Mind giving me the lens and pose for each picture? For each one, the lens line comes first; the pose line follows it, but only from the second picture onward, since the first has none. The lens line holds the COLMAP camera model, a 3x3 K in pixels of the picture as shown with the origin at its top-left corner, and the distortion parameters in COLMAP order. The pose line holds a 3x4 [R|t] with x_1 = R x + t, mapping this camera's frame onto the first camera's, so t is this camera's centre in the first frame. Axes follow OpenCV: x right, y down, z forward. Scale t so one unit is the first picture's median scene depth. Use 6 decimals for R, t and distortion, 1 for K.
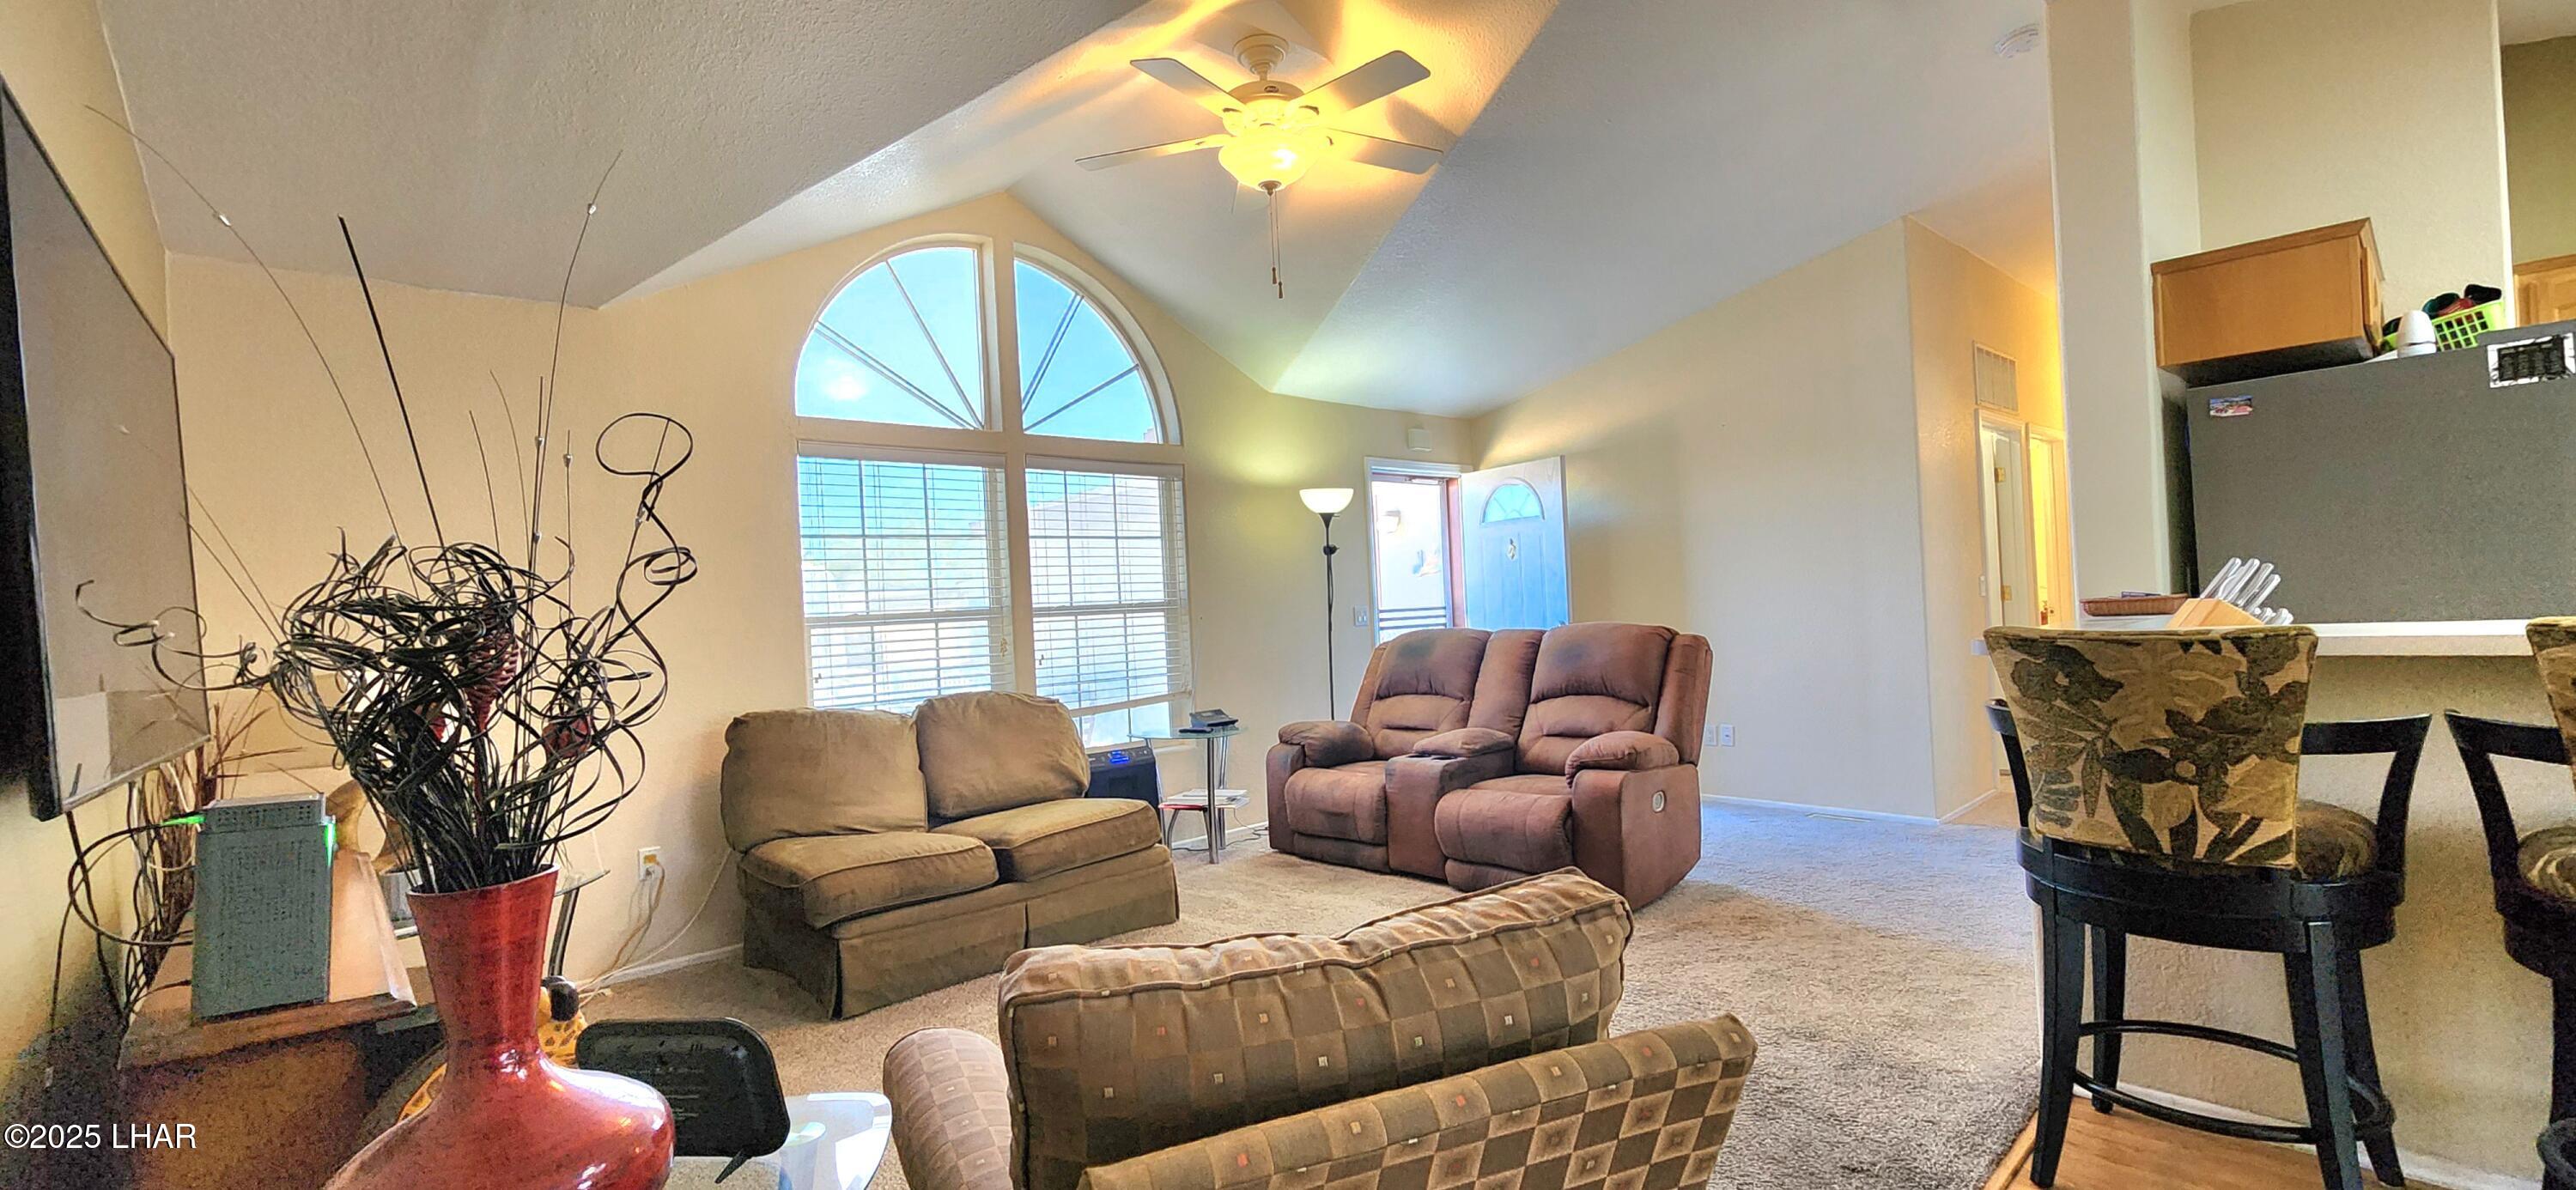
lens RADIAL K [[1077.9, 0, 1289.7], [0, 1077.9, 598.1], [0, 0, 1]] dist [-0.000648, 0.000417]
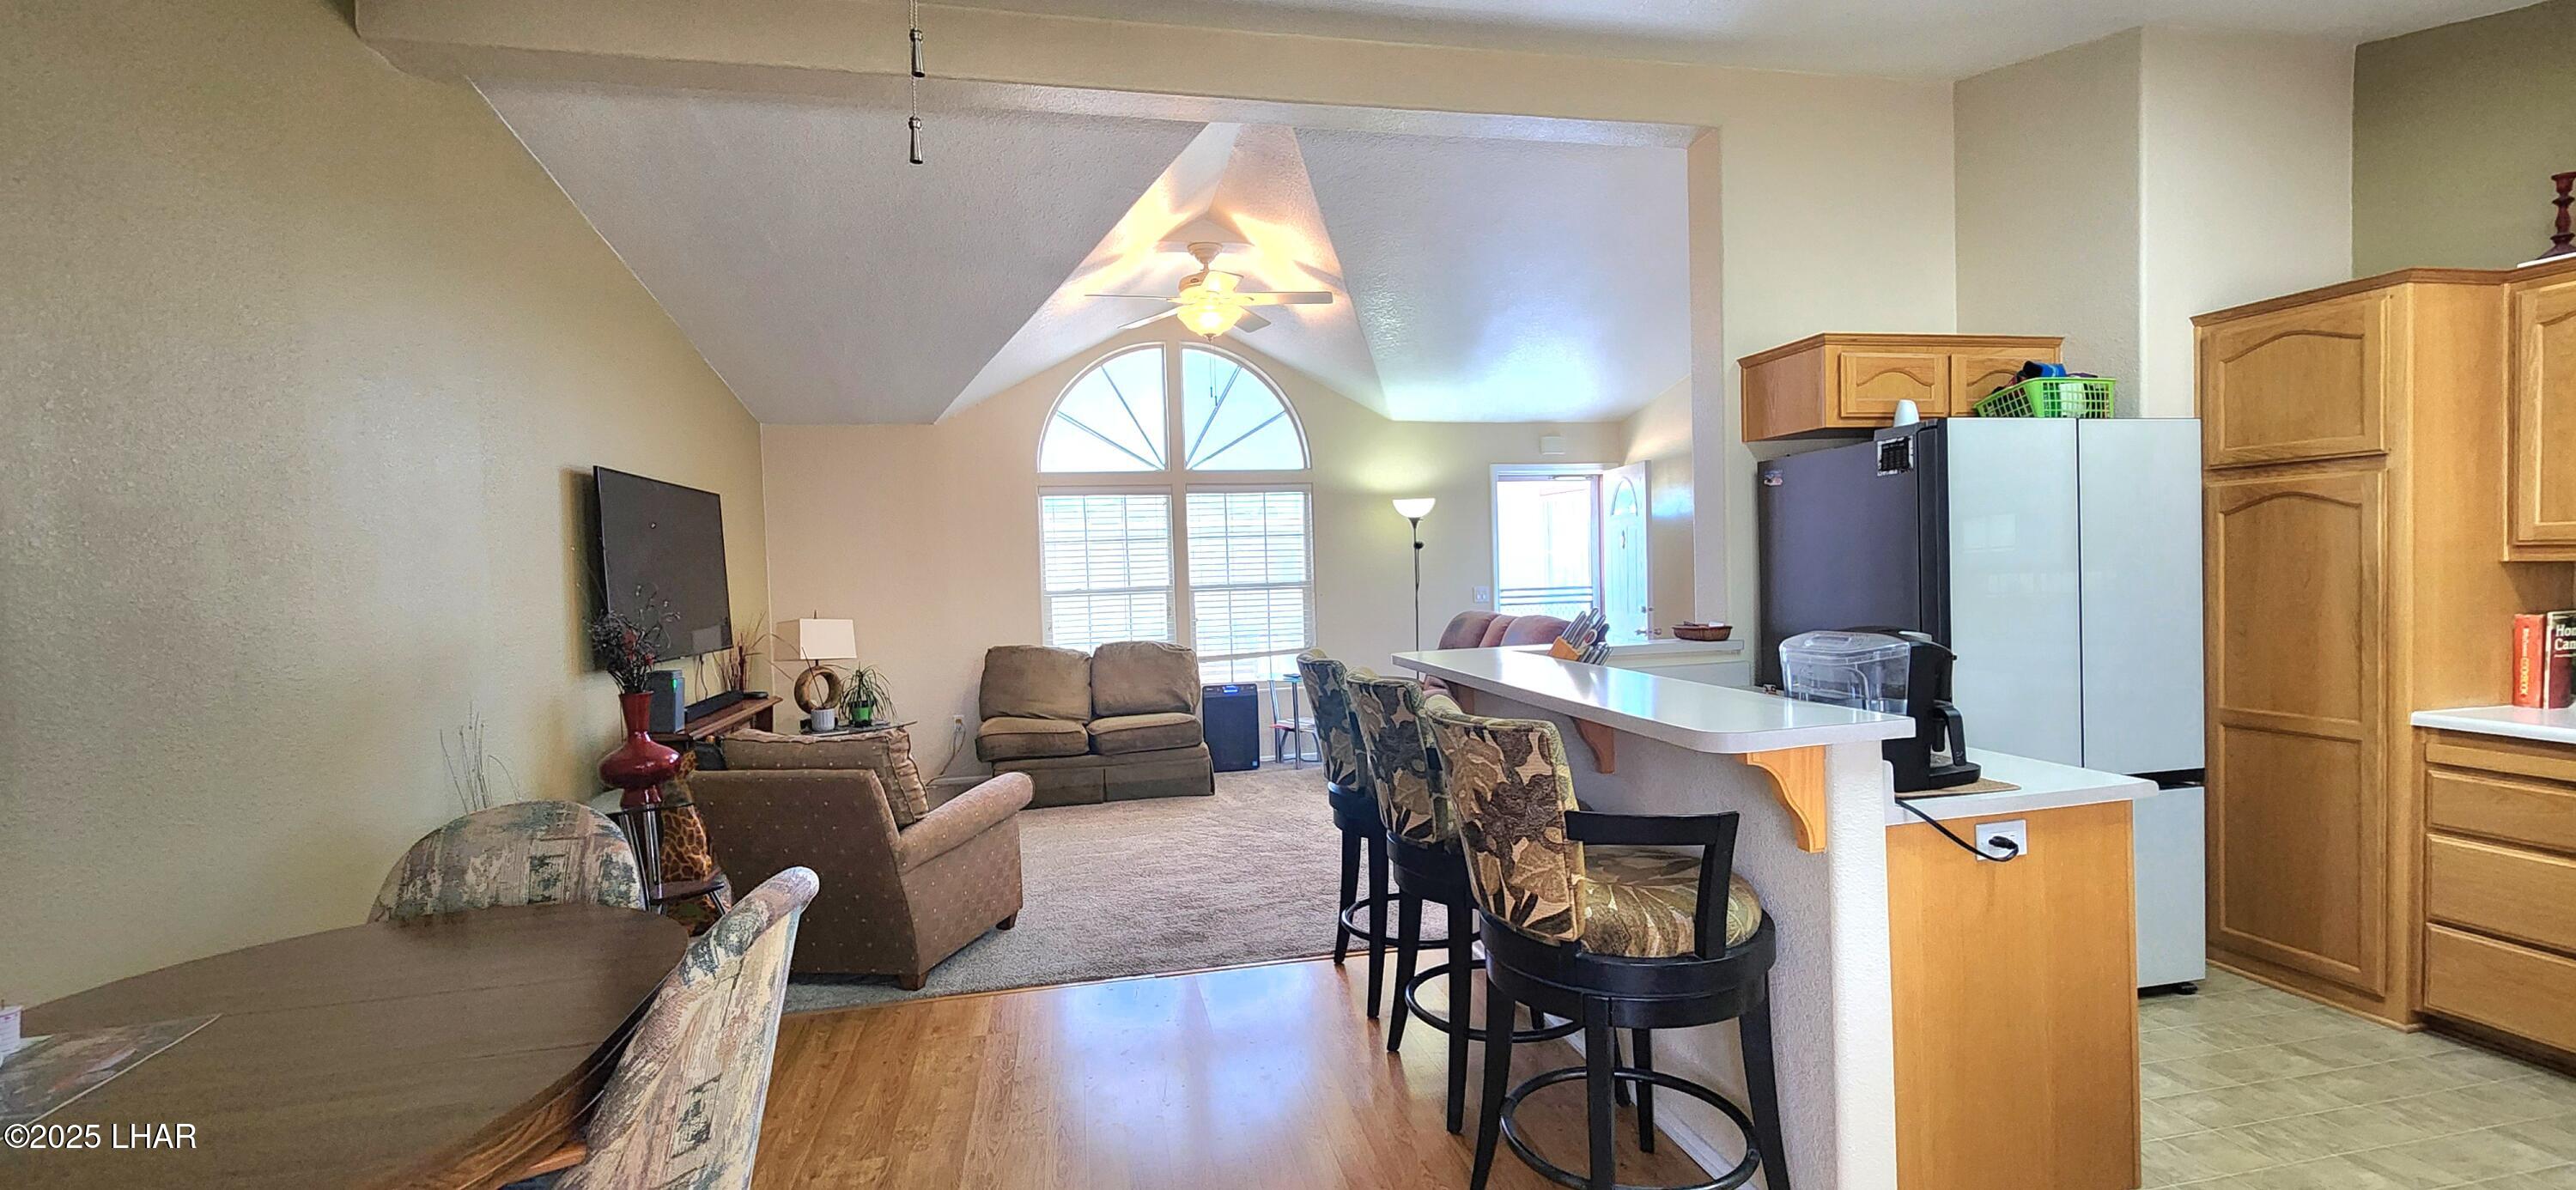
lens RADIAL K [[1087.8, 0, 1294.8], [0, 1087.8, 611.4], [0, 0, 1]] dist [0.000362, 0.000163]
pose [[0.856631, 0.045395, -0.513929, 0.664459], [-0.007407, 0.997101, 0.075728, -0.072569], [0.515877, -0.061064, 0.854484, -0.227238]]
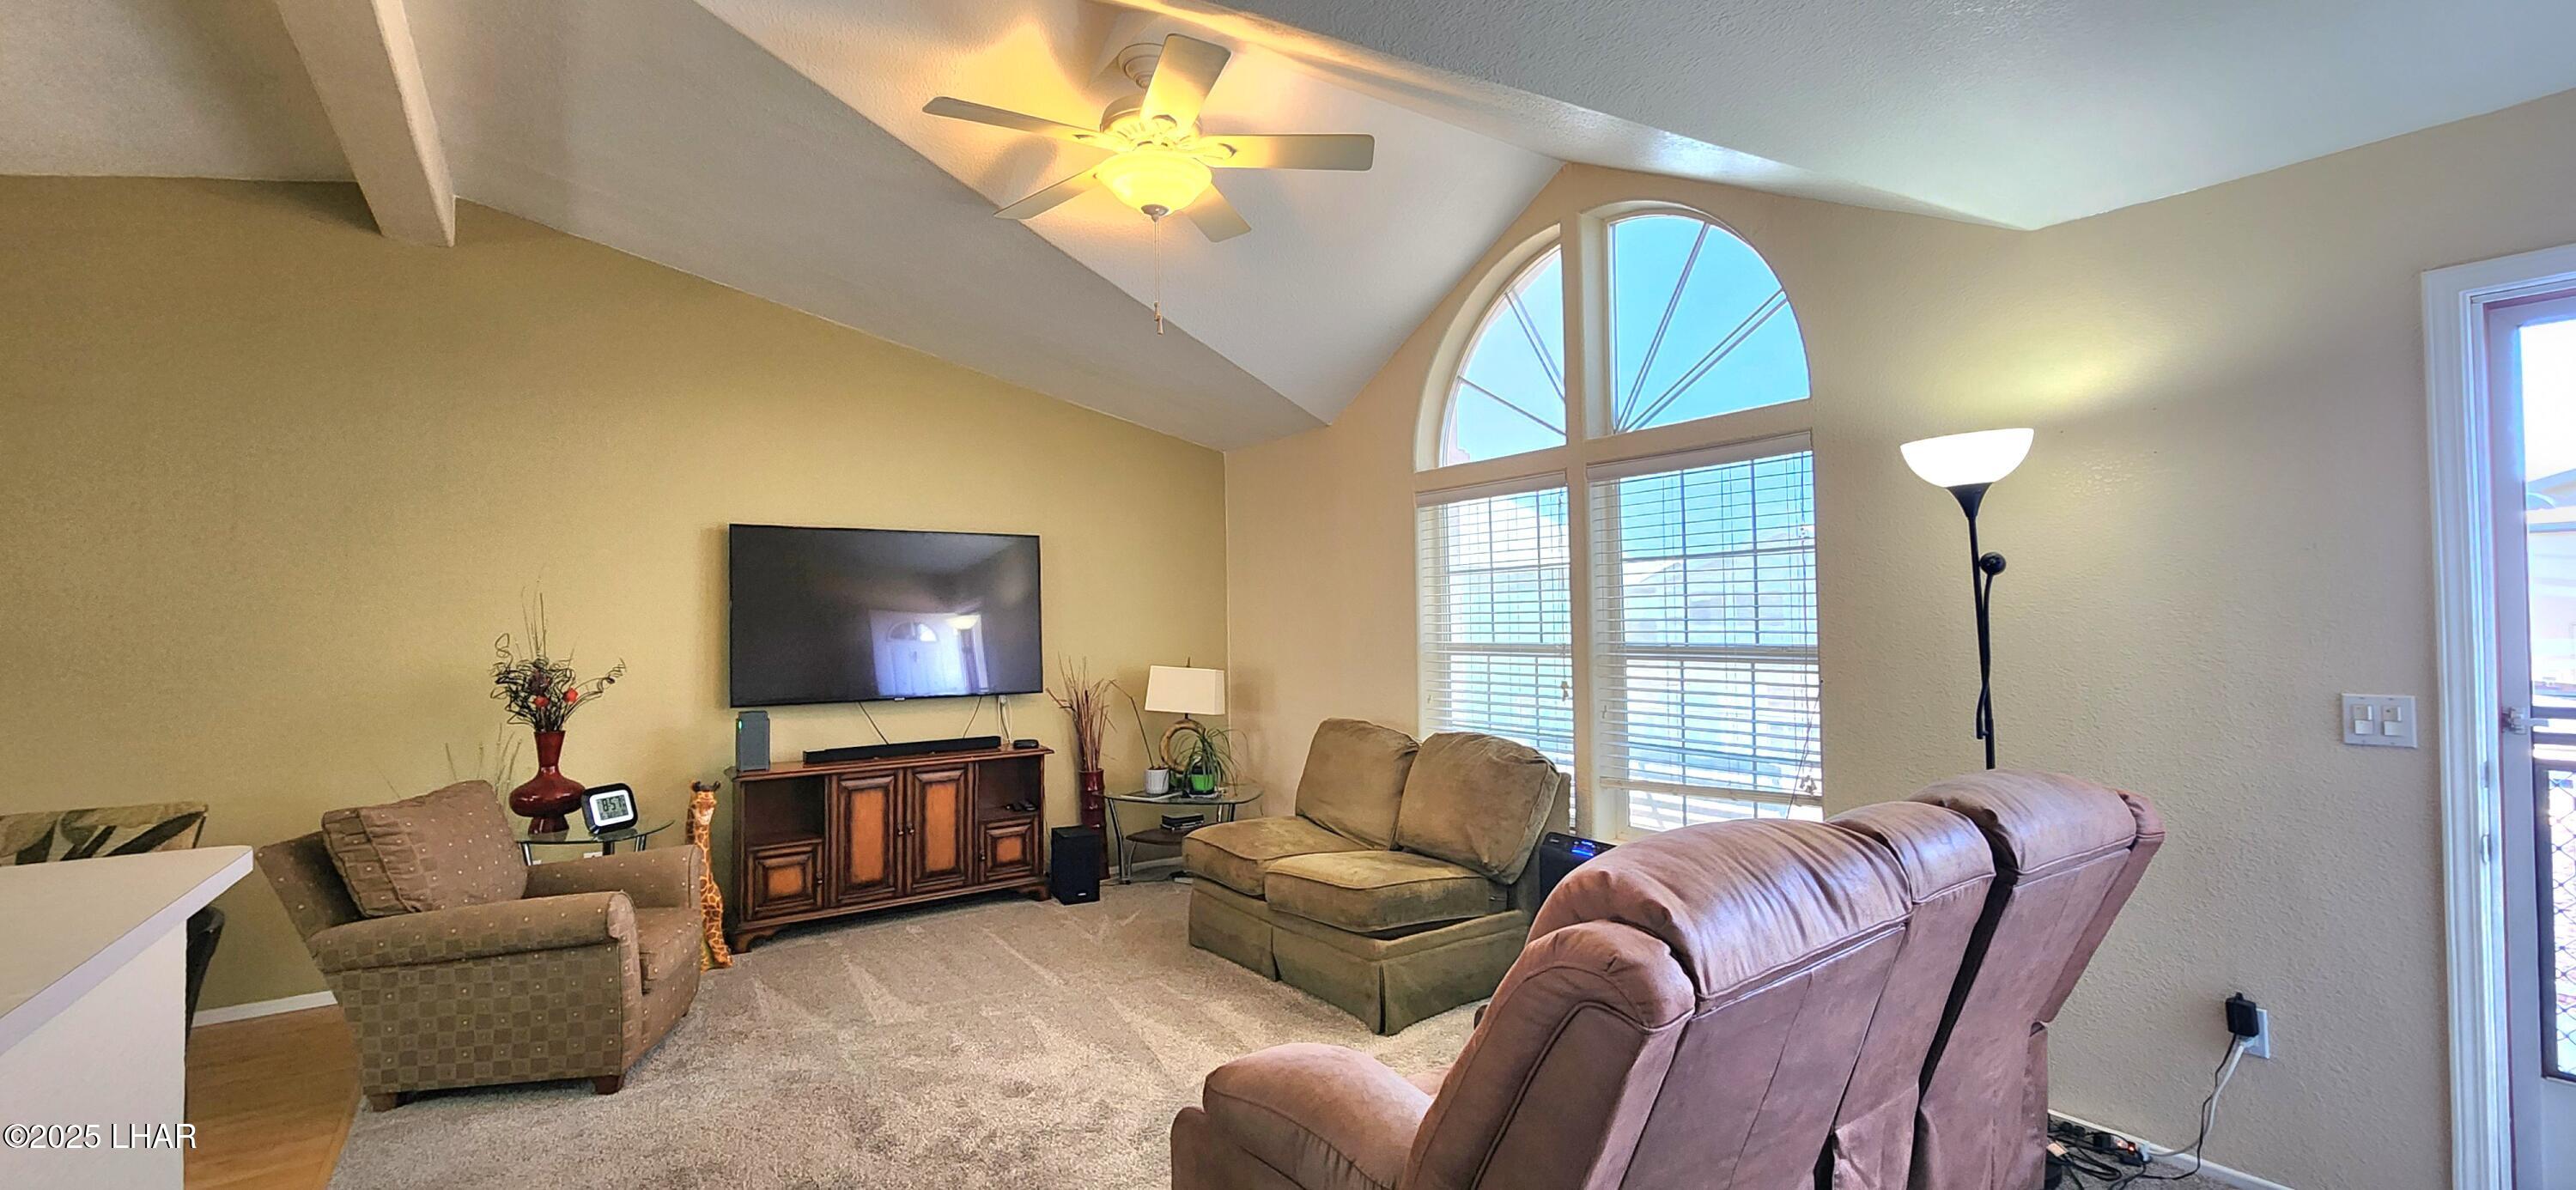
lens RADIAL K [[1075.9, 0, 1293.0], [0, 1075.9, 593.7], [0, 0, 1]] dist [0.000621, -0.000001]
pose [[-0.147953, 0.034146, -0.988405, 0.616065], [0.034220, 0.998982, 0.029389, -0.065590], [0.988402, -0.029475, -0.148971, 0.886252]]
